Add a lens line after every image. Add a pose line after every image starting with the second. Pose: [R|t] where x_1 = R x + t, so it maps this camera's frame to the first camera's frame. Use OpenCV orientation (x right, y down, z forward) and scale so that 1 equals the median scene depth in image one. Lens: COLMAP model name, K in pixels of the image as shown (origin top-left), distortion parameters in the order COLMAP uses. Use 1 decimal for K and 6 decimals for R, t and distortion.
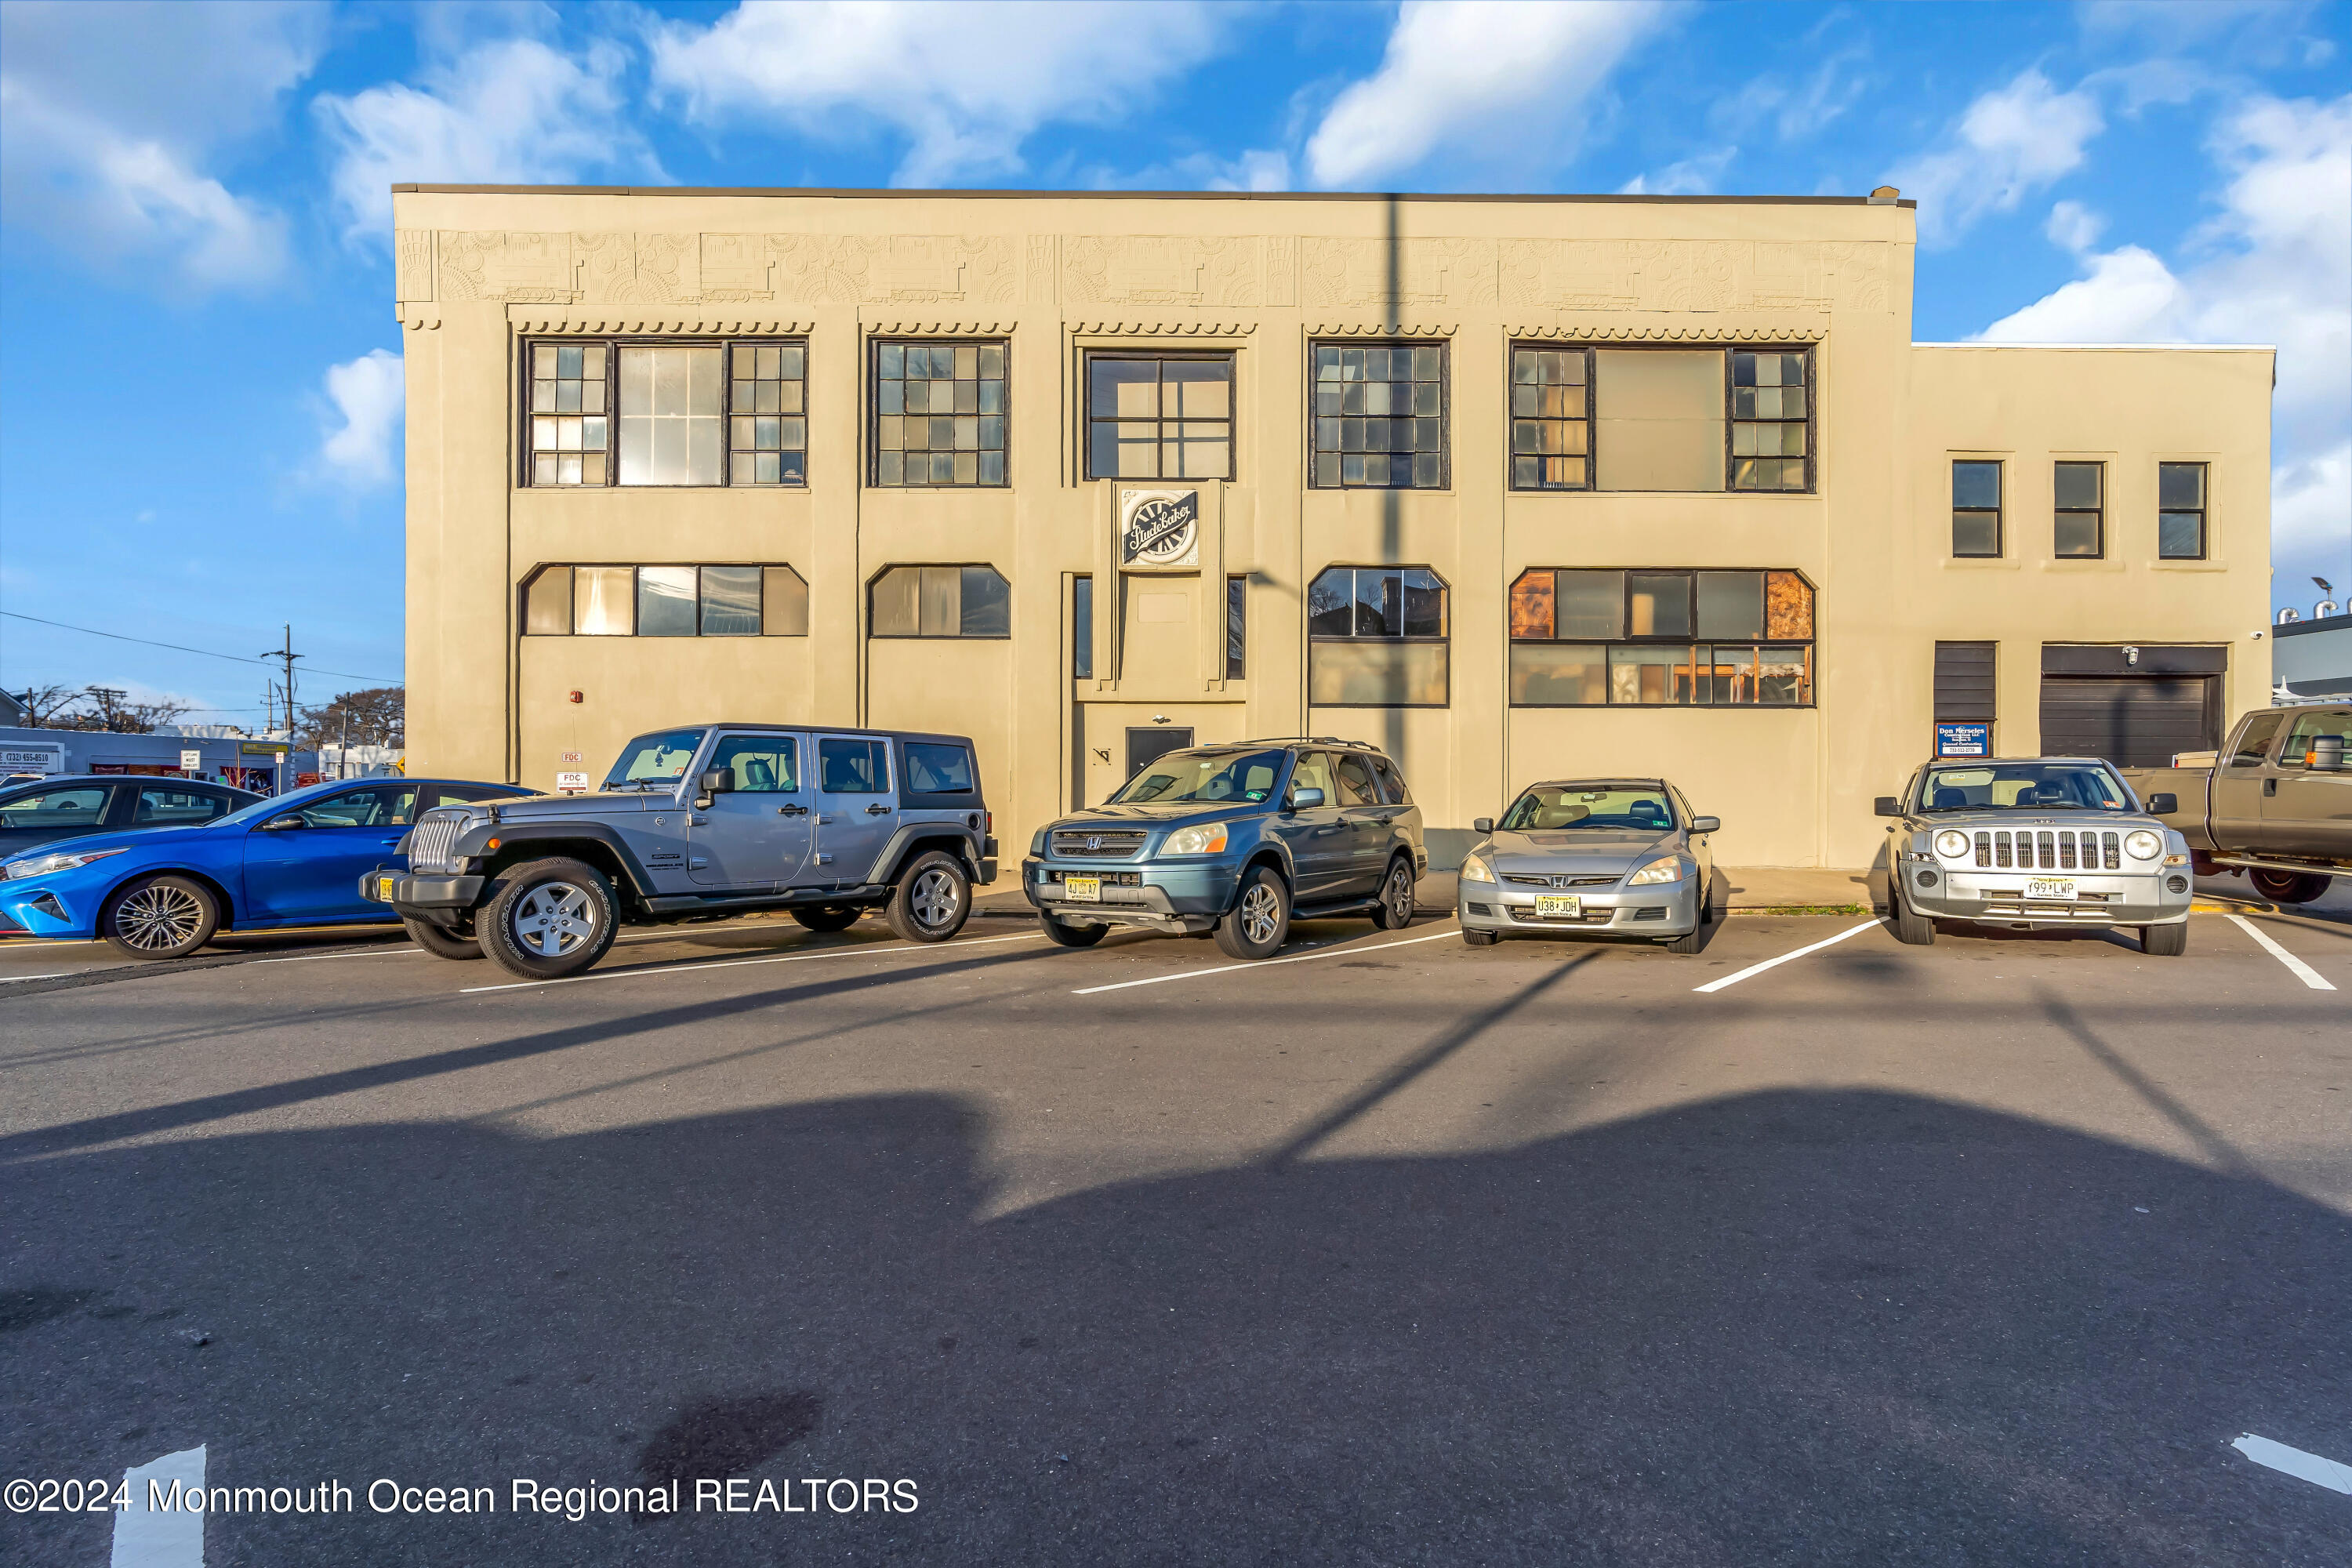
lens RADIAL K [[1004.0, 0, 1175.5], [0, 1004.0, 793.5], [0, 0, 1]] dist [-0.003765, -0.000097]
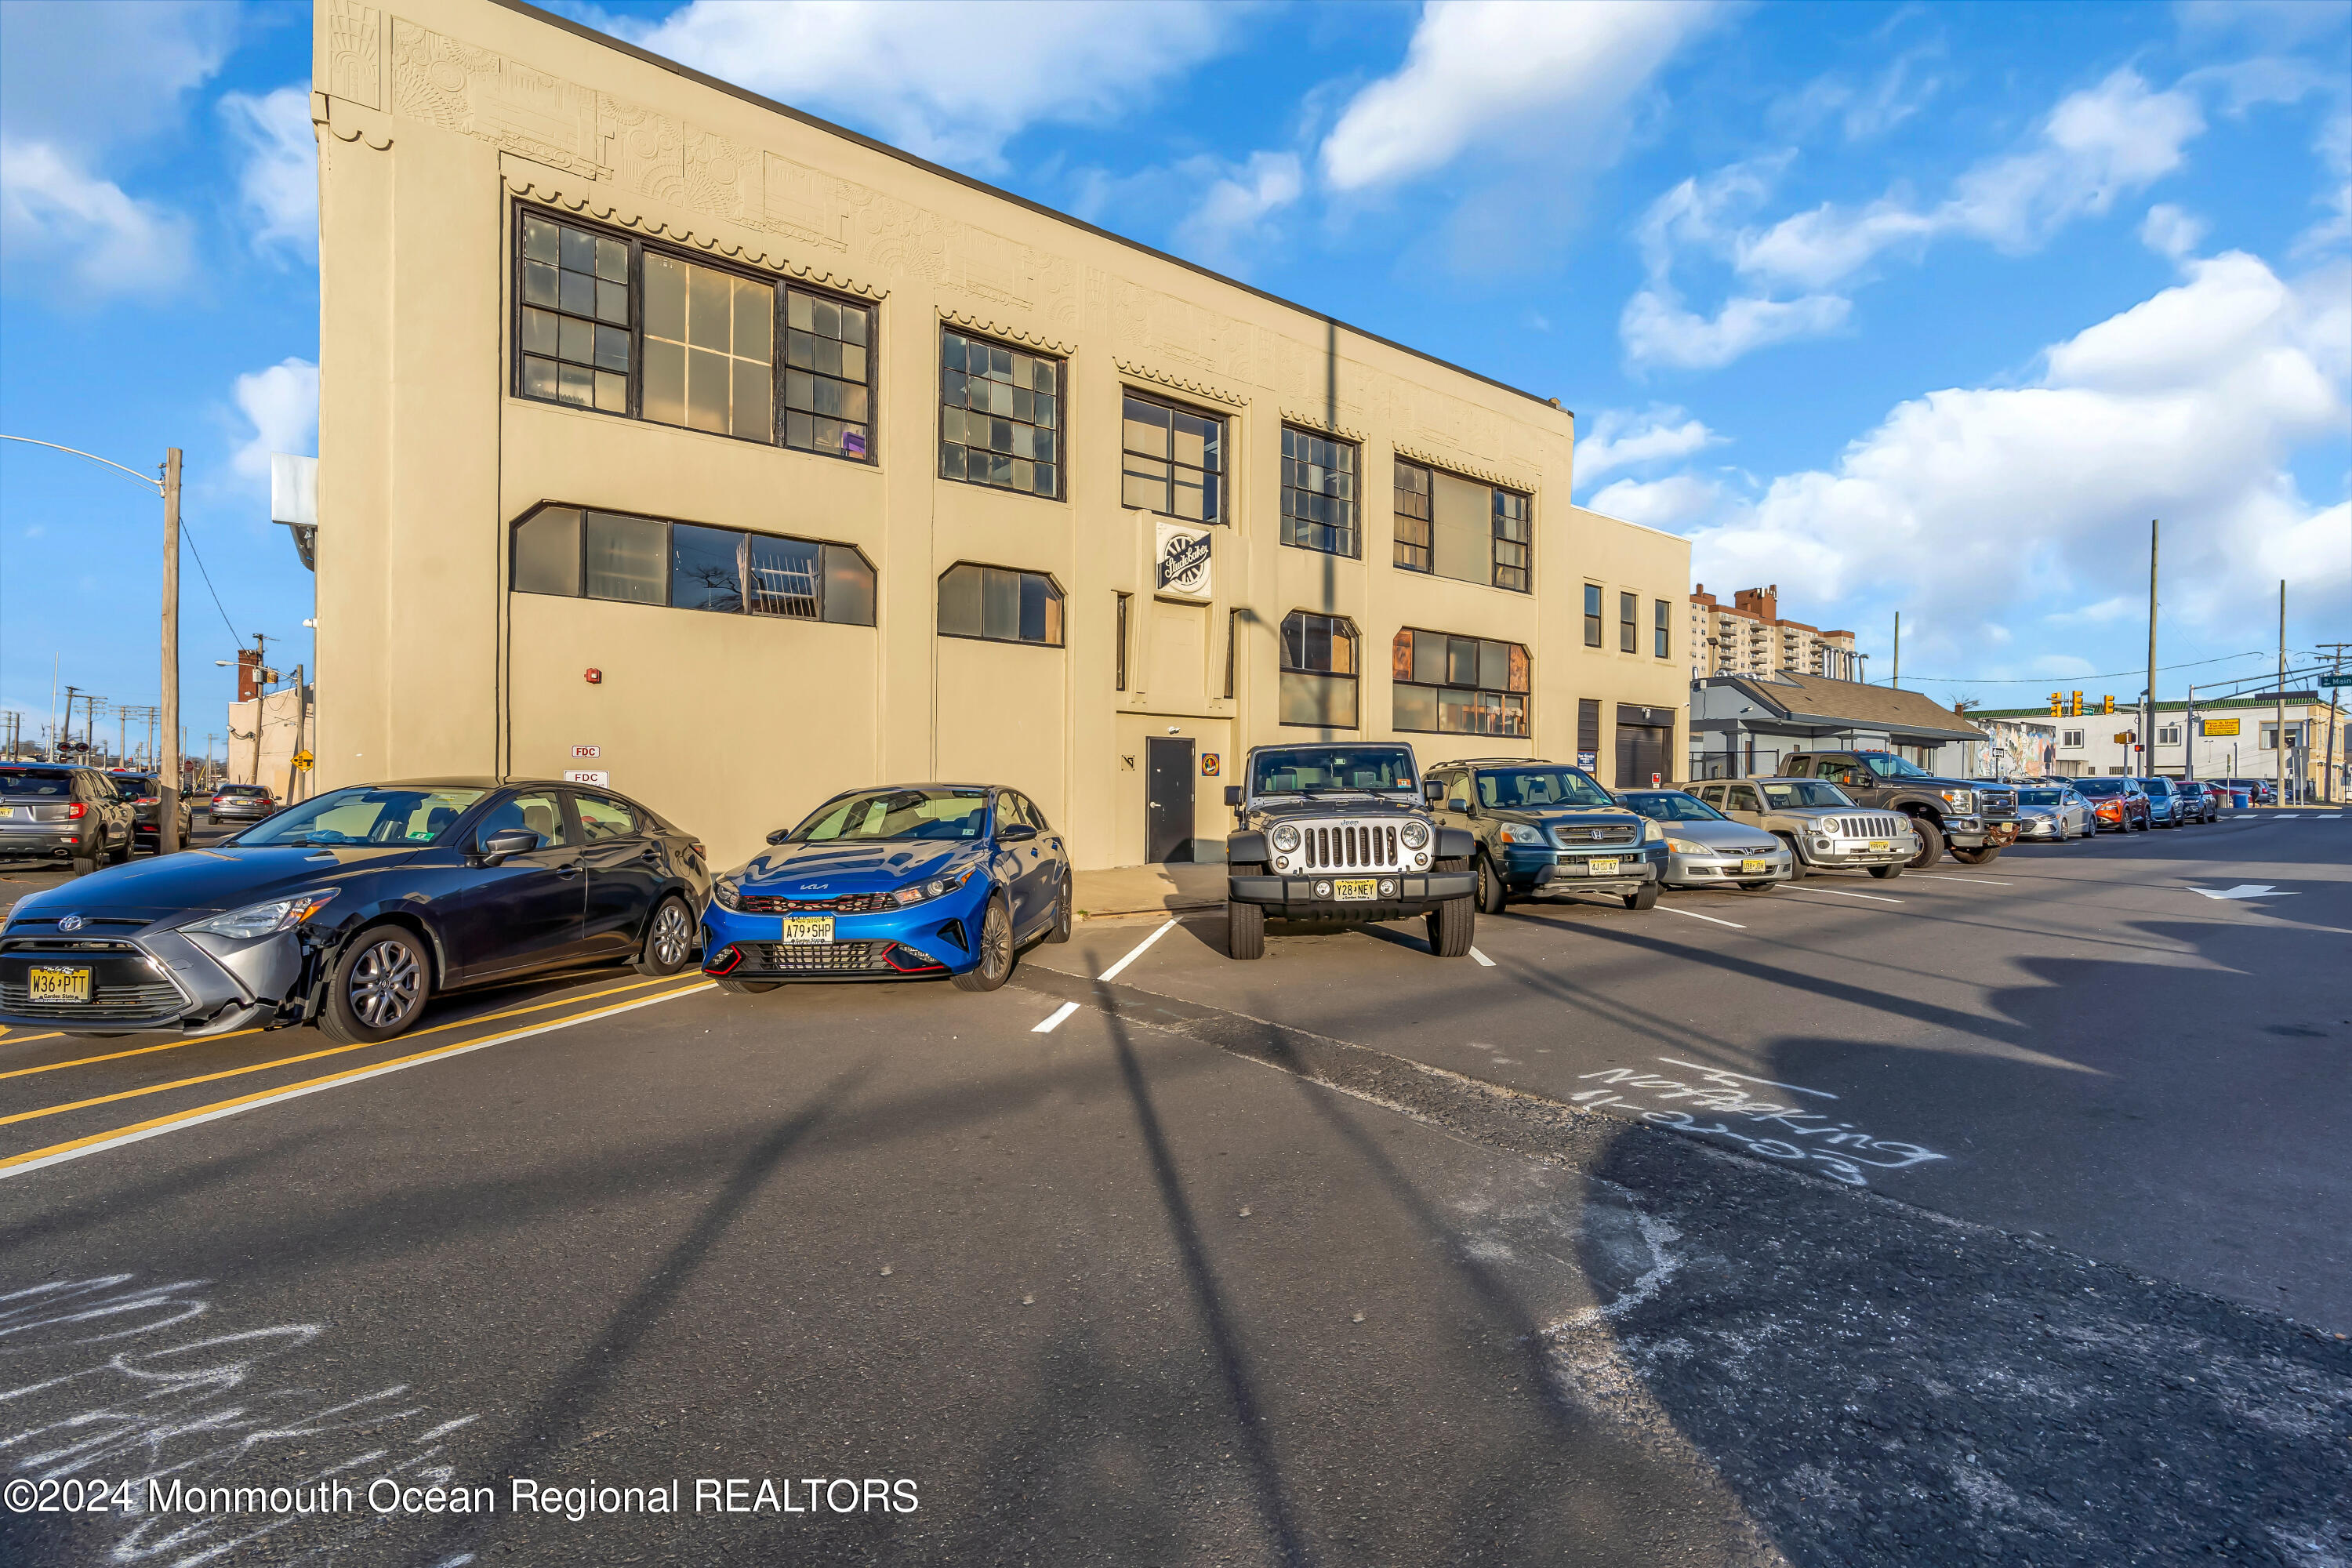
lens RADIAL K [[1090.9, 0, 1176.0], [0, 1090.9, 784.0], [0, 0, 1]] dist [-0.001843, -0.000206]
pose [[0.794023, 0.006096, 0.607857, -0.758553], [-0.004740, 0.999981, -0.003838, -0.009646], [-0.607870, 0.000166, 0.794037, 0.034614]]
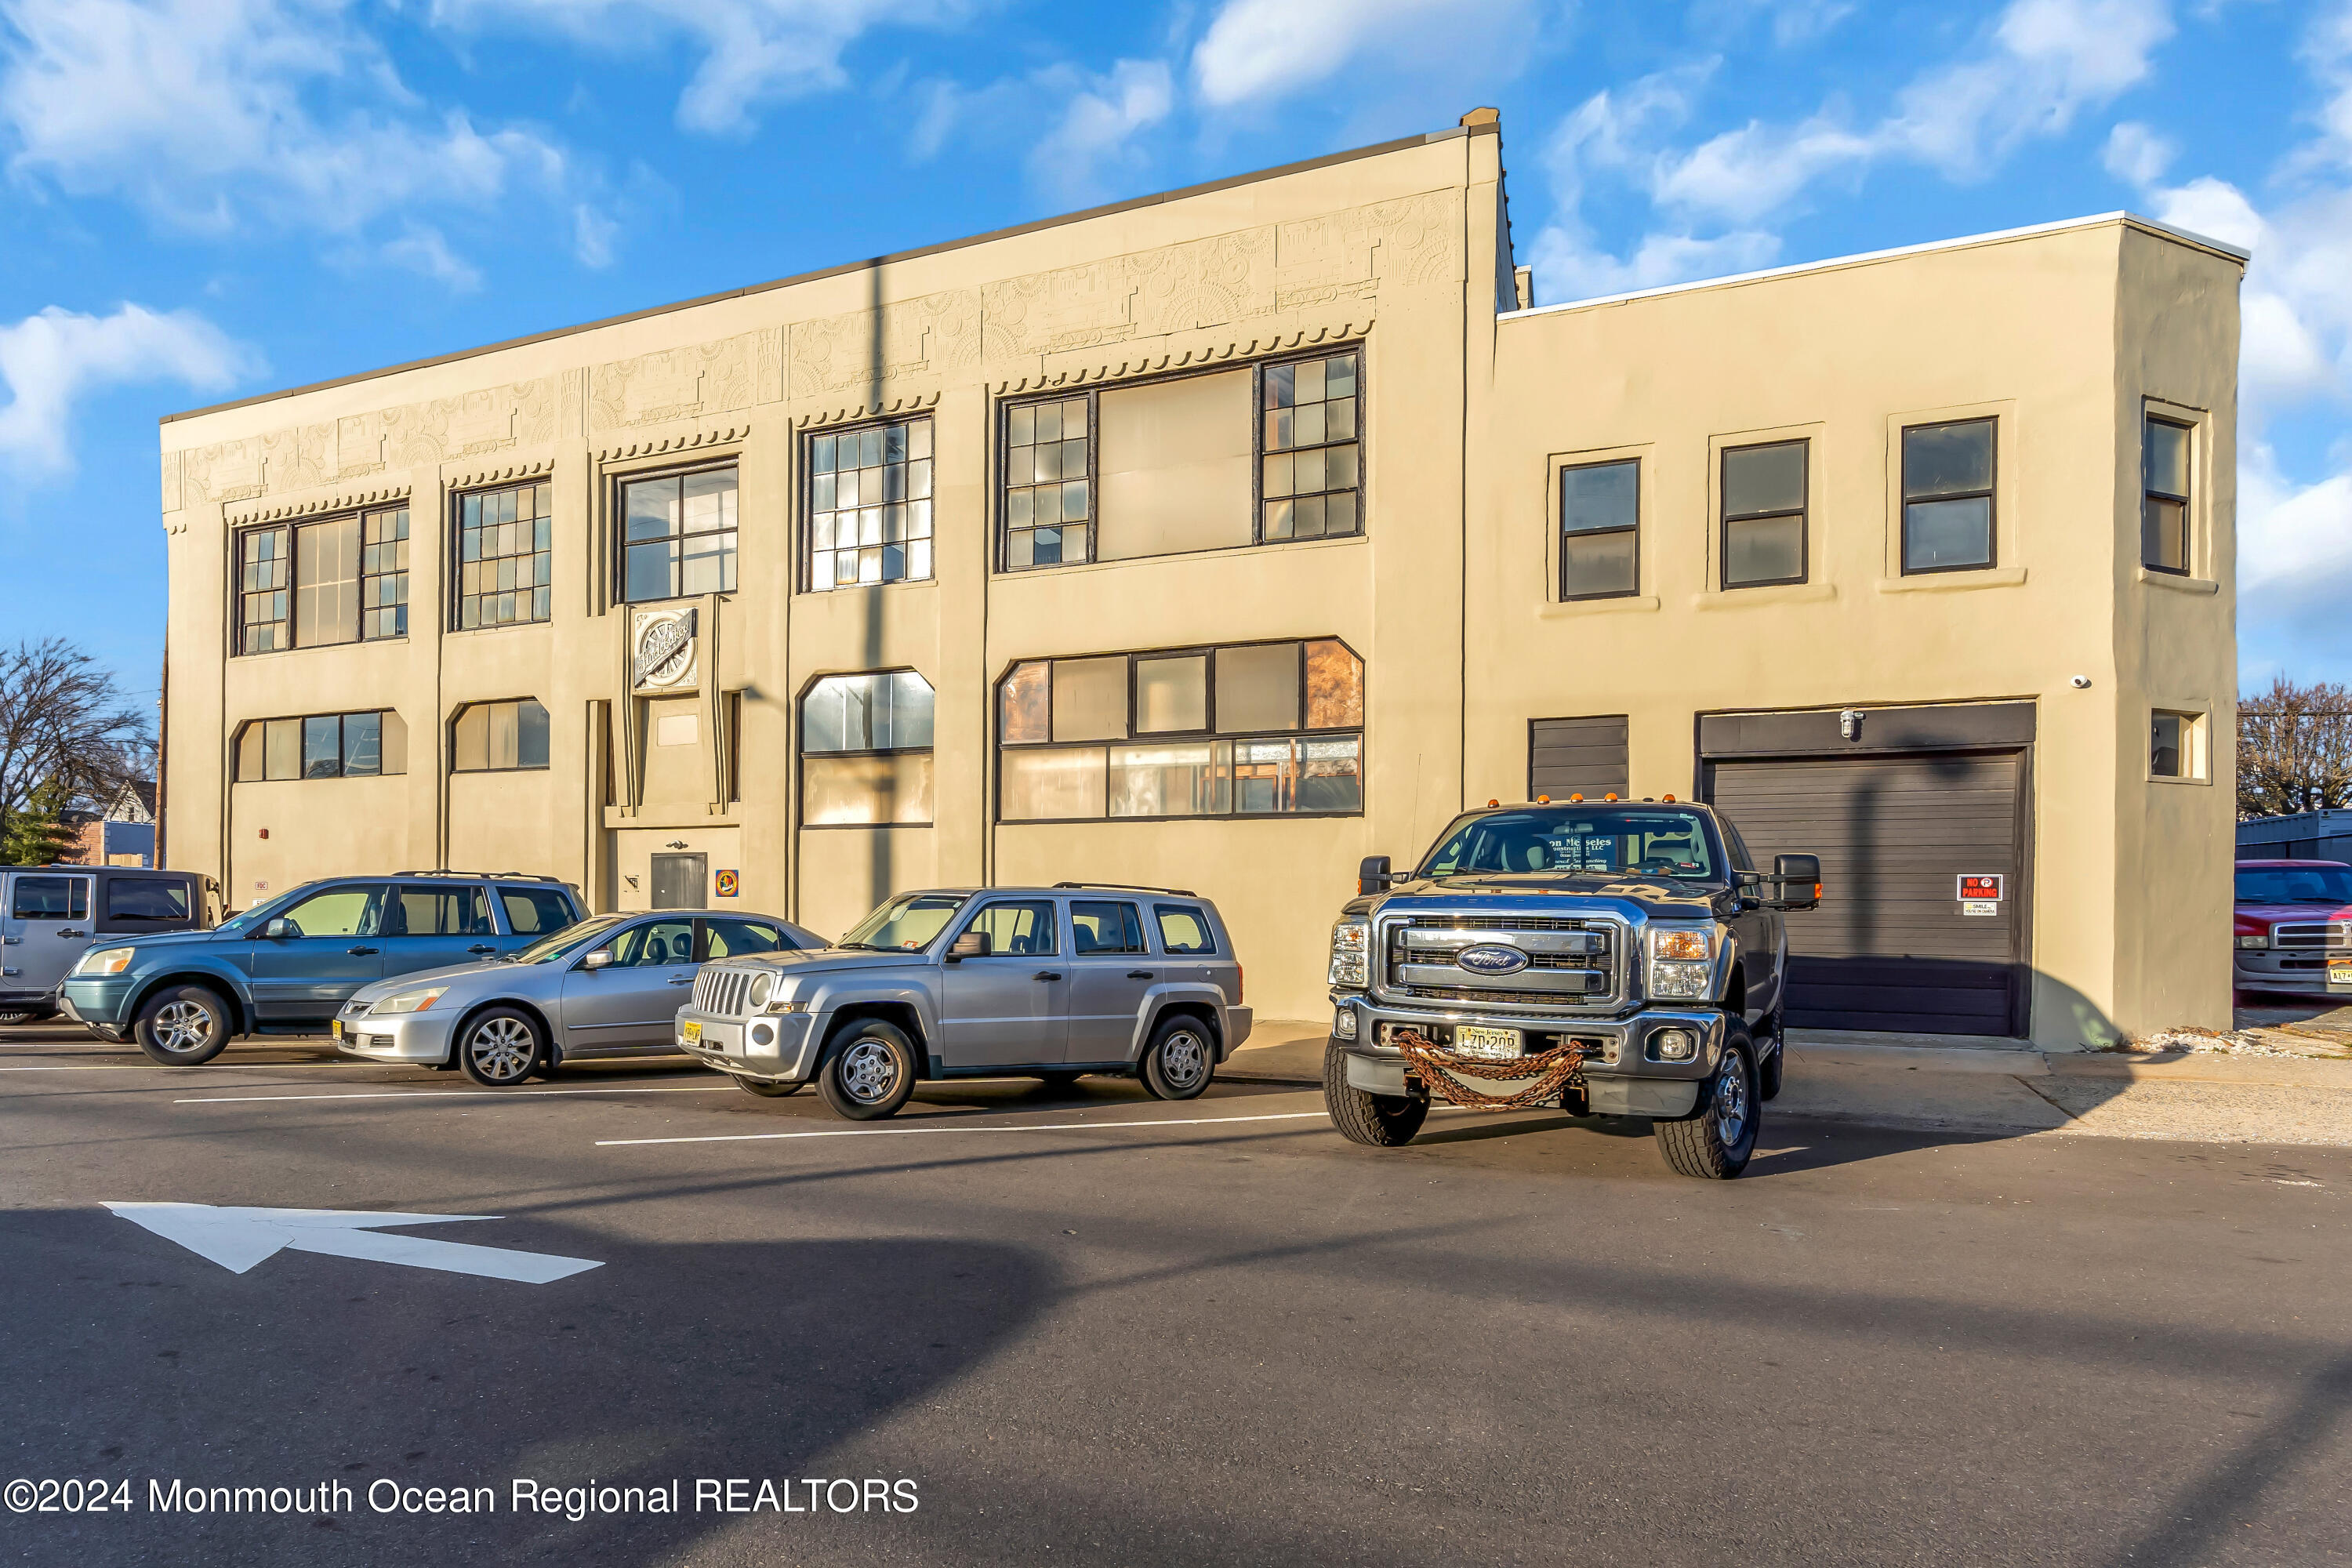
lens RADIAL K [[1243.0, 0, 1003.1], [0, 1243.0, 916.5], [0, 0, 1]] dist [-0.002387, -0.000400]
pose [[0.917812, 0.005588, -0.396975, 0.761125], [-0.006403, 0.999979, -0.000728, -0.005955], [0.396963, 0.003210, 0.917829, 0.021438]]
